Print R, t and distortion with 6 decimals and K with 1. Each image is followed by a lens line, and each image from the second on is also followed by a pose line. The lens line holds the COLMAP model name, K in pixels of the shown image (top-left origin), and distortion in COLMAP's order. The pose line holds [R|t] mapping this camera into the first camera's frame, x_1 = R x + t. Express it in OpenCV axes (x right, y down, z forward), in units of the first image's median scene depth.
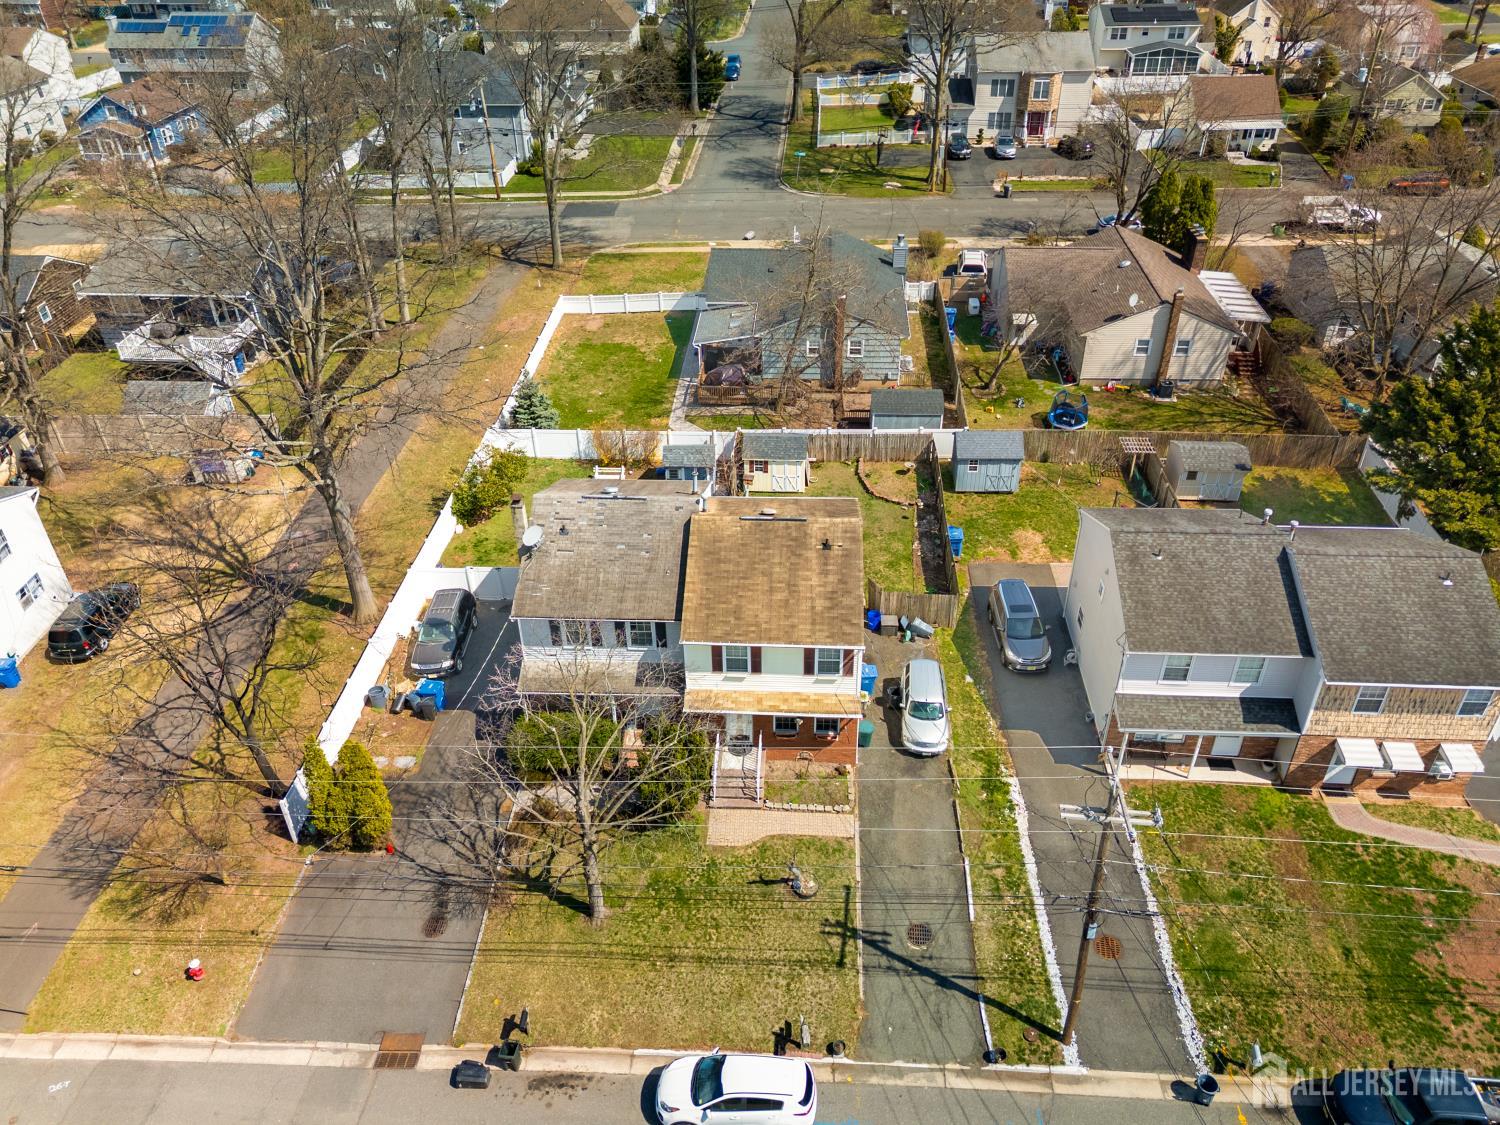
lens RADIAL K [[1097.2, 0, 751.2], [0, 1097.2, 560.9], [0, 0, 1]] dist [0.061135, -0.045459]
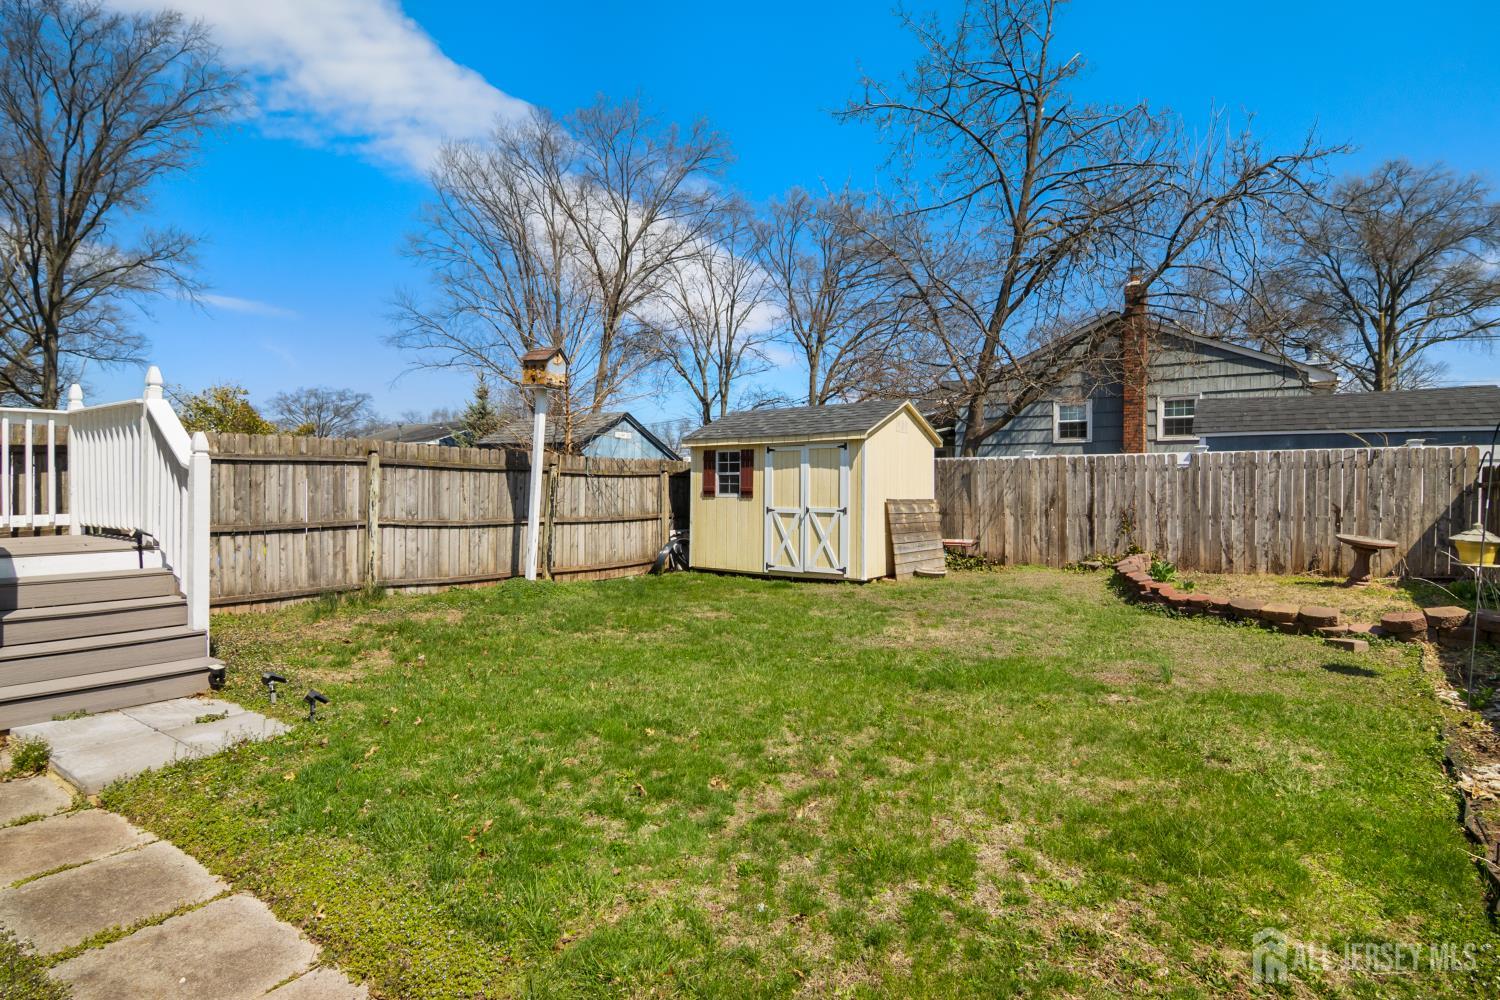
lens RADIAL K [[773.4, 0, 752.4], [0, 773.4, 493.0], [0, 0, 1]] dist [-0.007762, -0.009193]
pose [[0.862077, 0.024502, -0.506184, 0.169509], [-0.302641, 0.826055, -0.475438, 0.023391], [0.406487, 0.563056, 0.719539, 1.213445]]
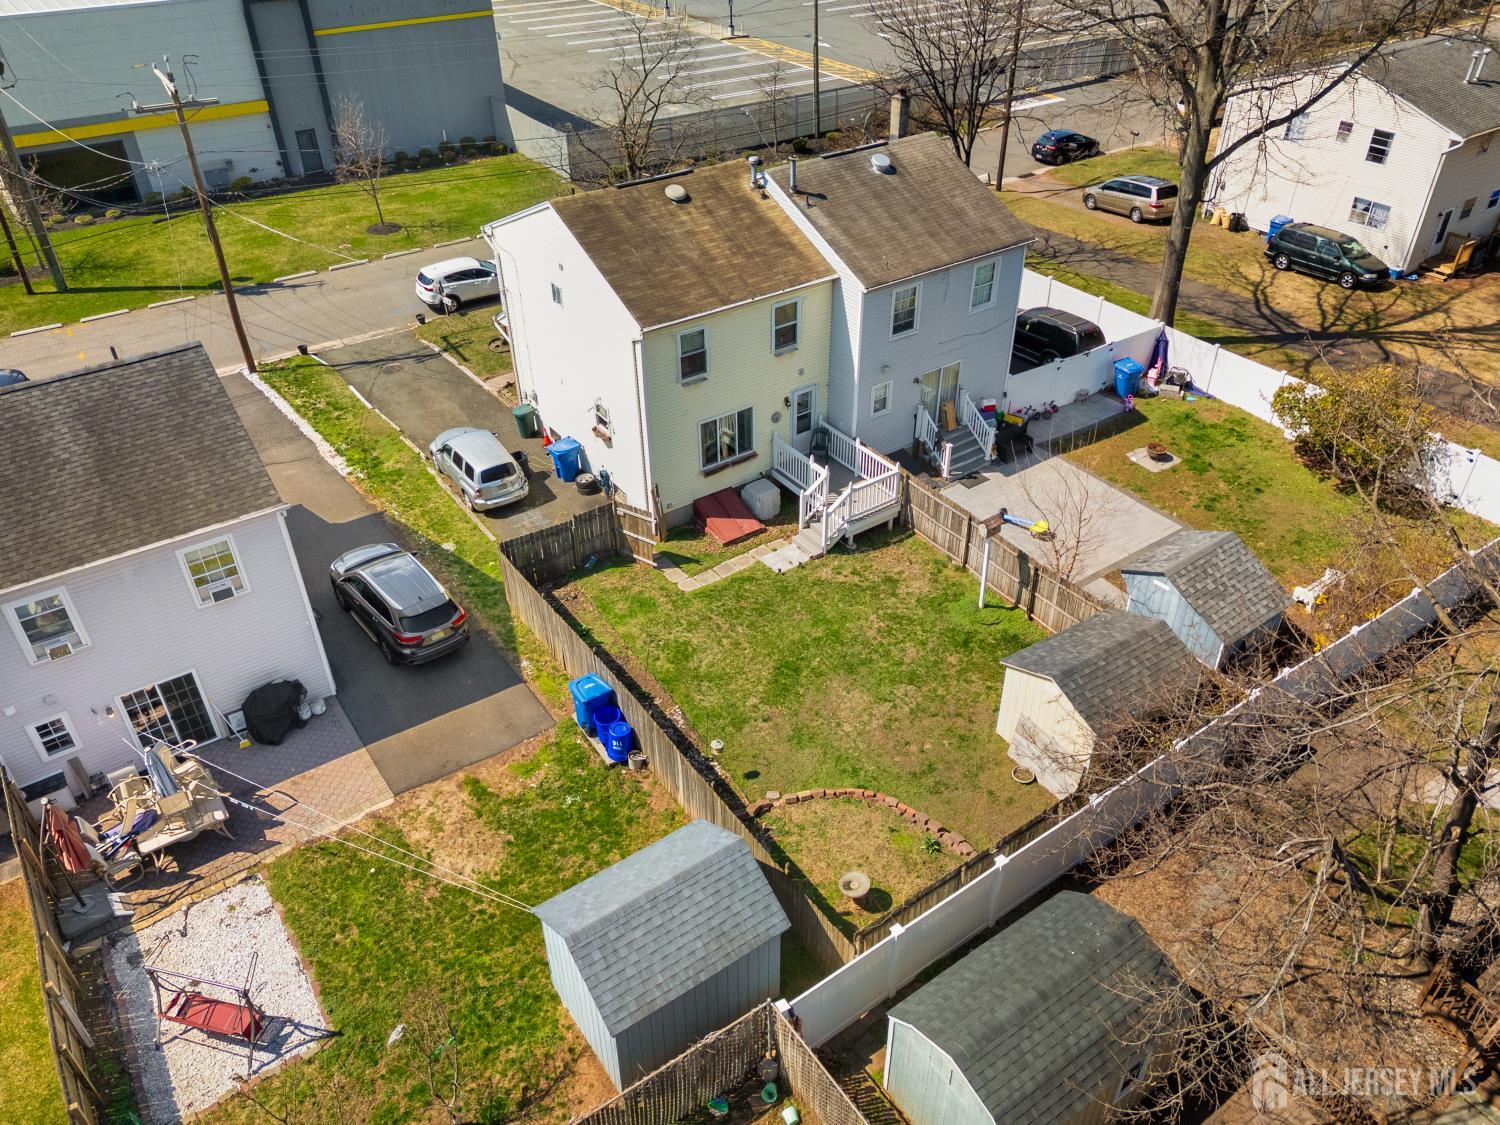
lens RADIAL K [[1097.2, 0, 758.6], [0, 1097.2, 578.0], [0, 0, 1]] dist [0.061135, -0.045459]
pose [[-0.782770, 0.389897, -0.485026, 0.438596], [-0.337741, 0.388458, 0.857340, -0.606739], [0.522687, 0.834914, -0.172389, 1.400657]]
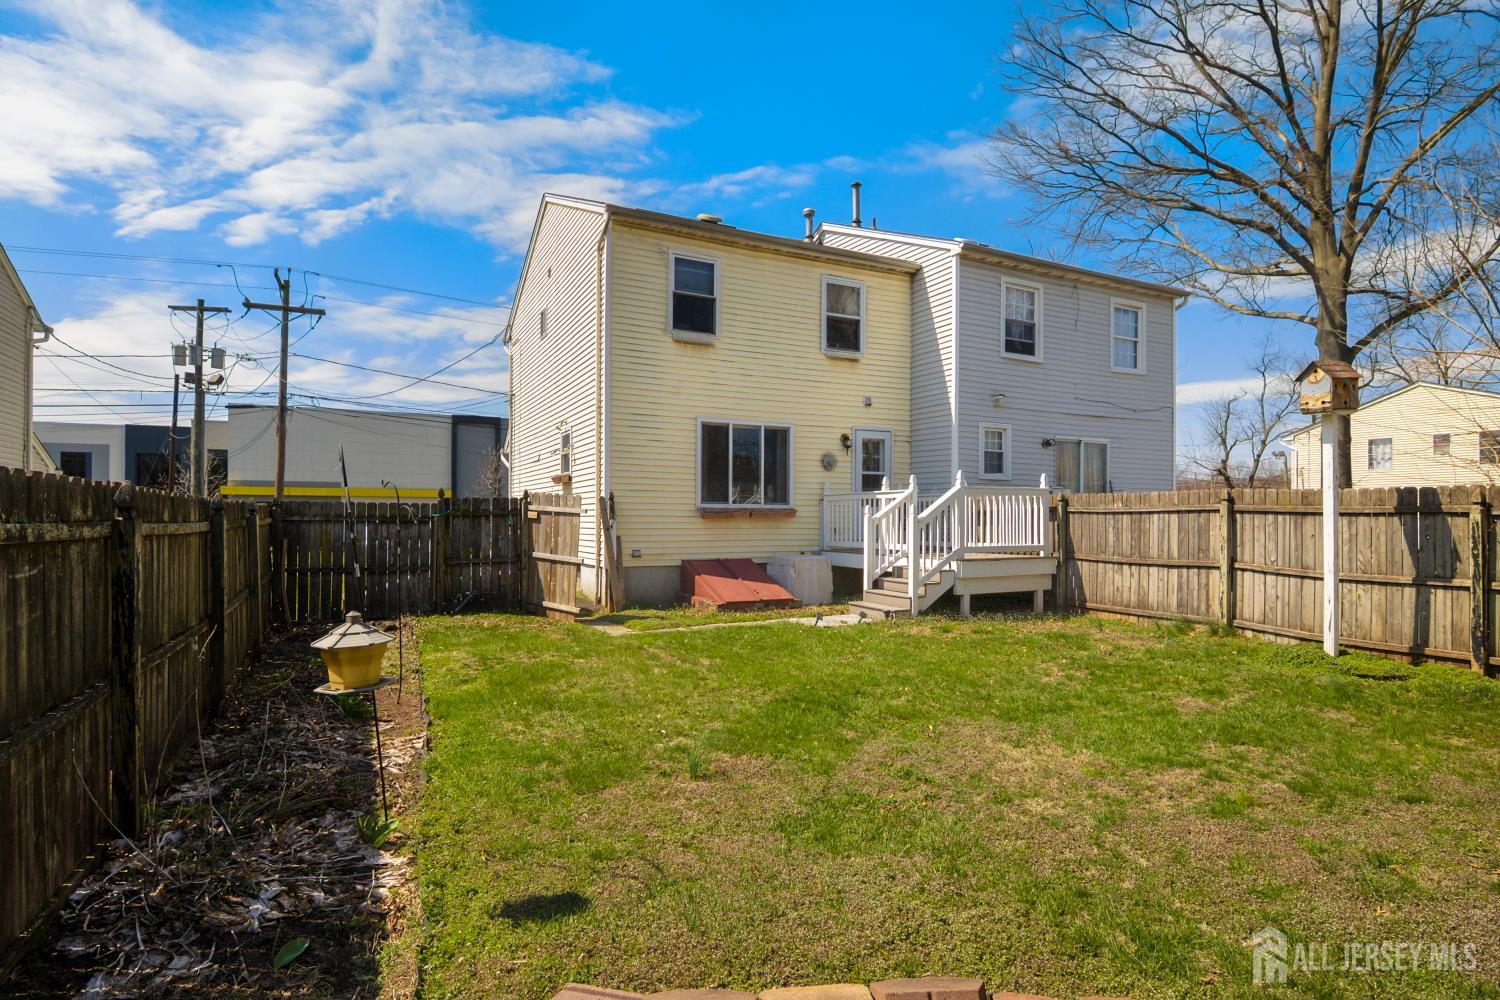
lens RADIAL K [[773.4, 0, 742.2], [0, 773.4, 511.4], [0, 0, 1]] dist [-0.007762, -0.009193]
pose [[-0.866555, 0.007092, -0.499031, 0.213455], [-0.275062, 0.827545, 0.489398, -0.125906], [0.416442, 0.561354, -0.715163, 1.424227]]
